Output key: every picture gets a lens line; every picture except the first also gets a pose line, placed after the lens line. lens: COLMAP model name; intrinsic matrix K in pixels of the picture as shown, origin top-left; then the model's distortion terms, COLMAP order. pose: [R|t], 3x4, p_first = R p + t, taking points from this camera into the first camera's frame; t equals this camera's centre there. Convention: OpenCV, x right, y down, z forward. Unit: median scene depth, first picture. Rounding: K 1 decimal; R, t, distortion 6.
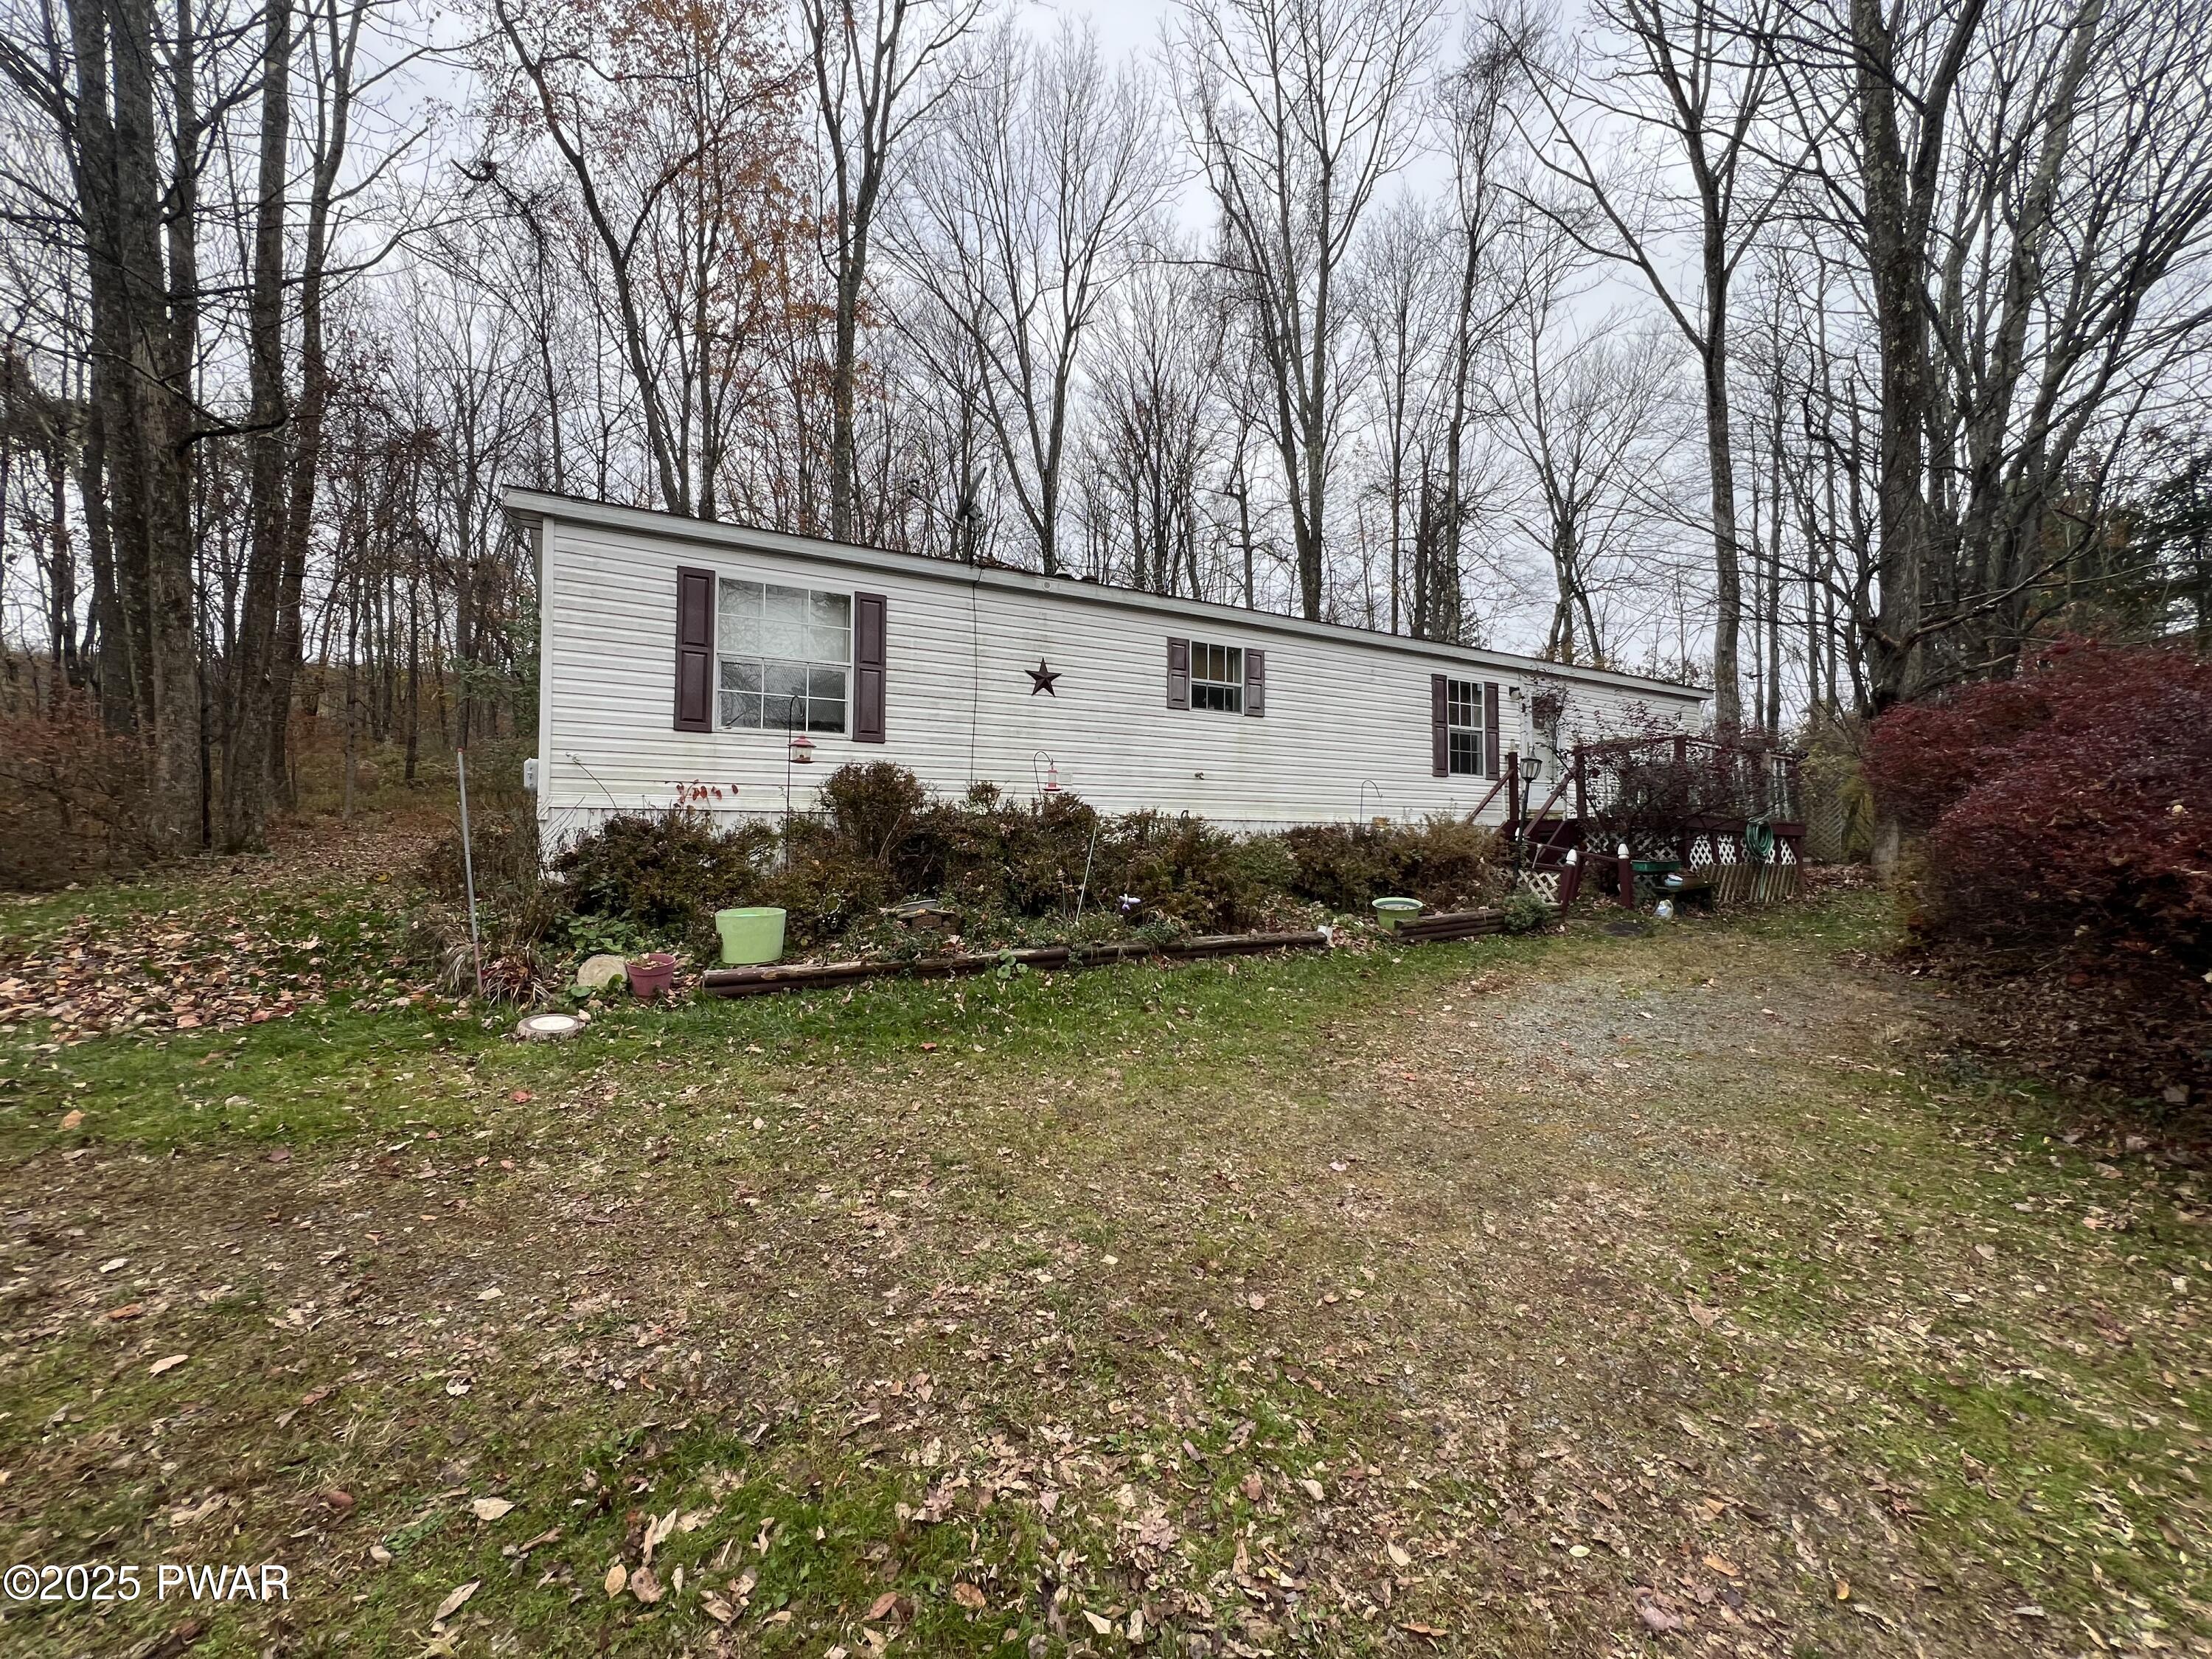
lens RADIAL K [[883.8, 0, 1100.8], [0, 883.8, 829.3], [0, 0, 1]] dist [-0.002731, -0.000307]
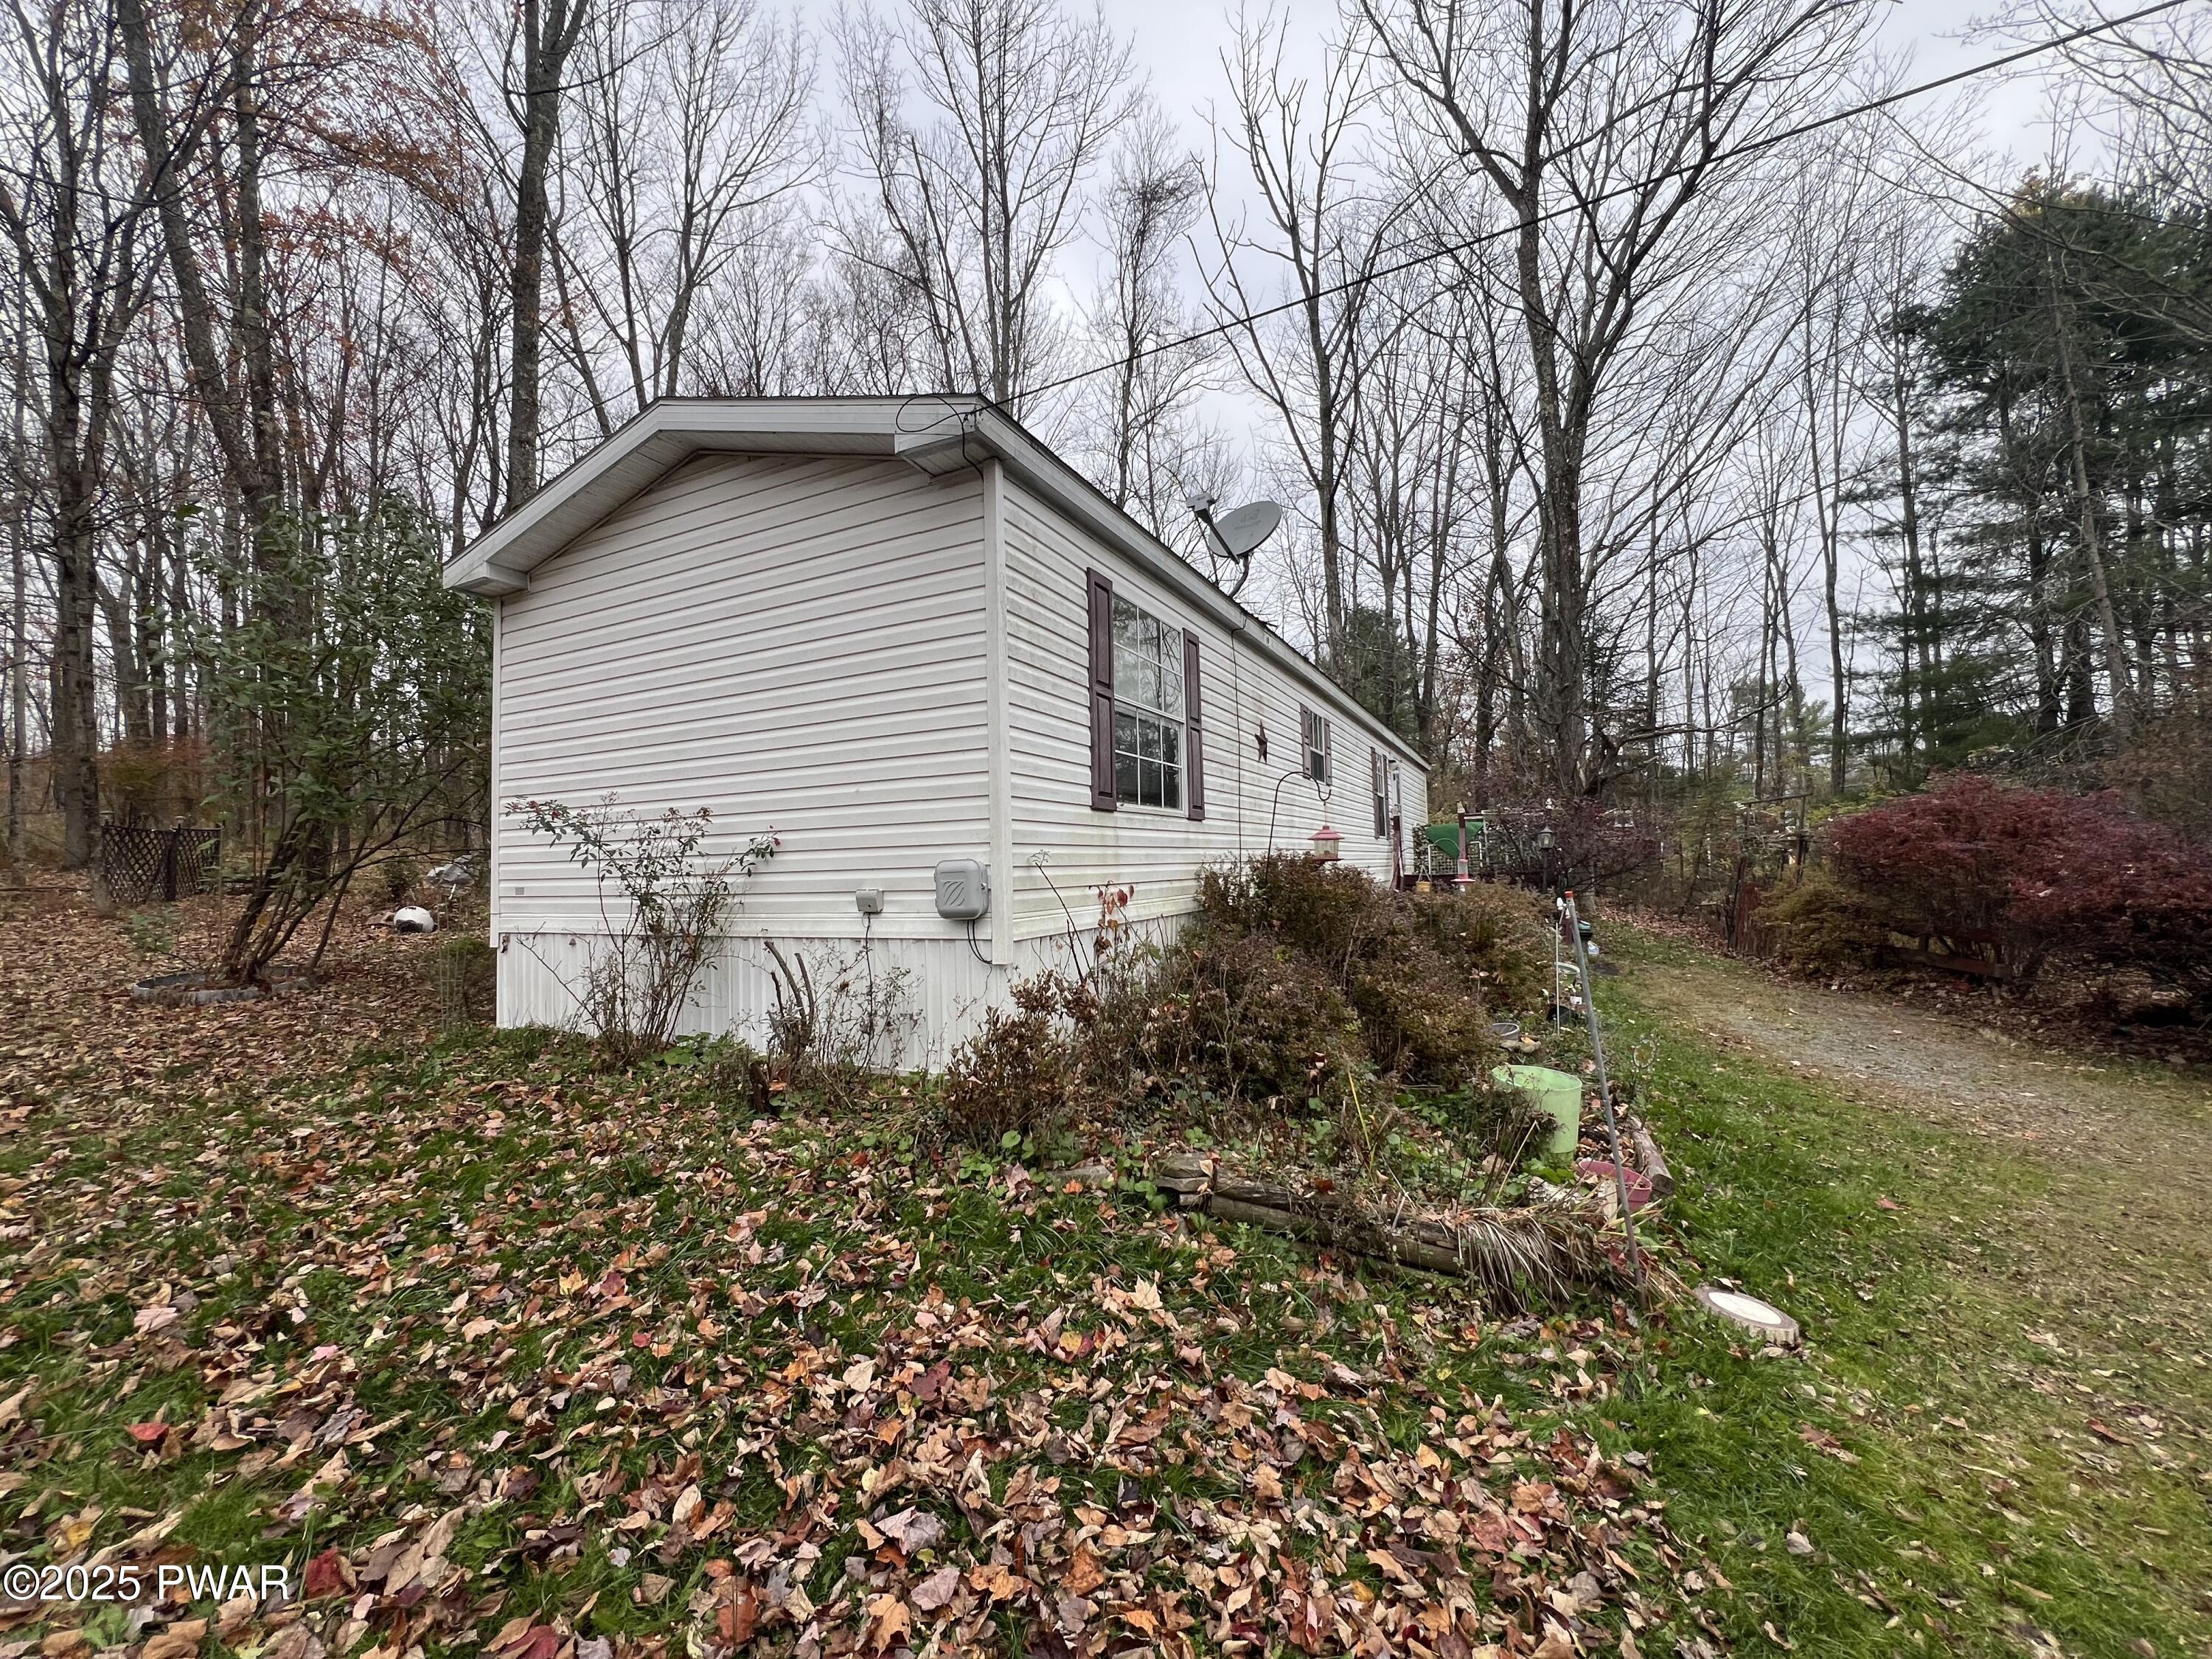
lens RADIAL K [[883.8, 0, 1100.8], [0, 883.8, 829.3], [0, 0, 1]] dist [-0.002731, -0.000307]
pose [[0.821345, -0.003154, 0.570423, -0.785009], [0.020093, 0.999524, -0.023406, -0.073923], [-0.570077, 0.030686, 0.821018, 0.405177]]
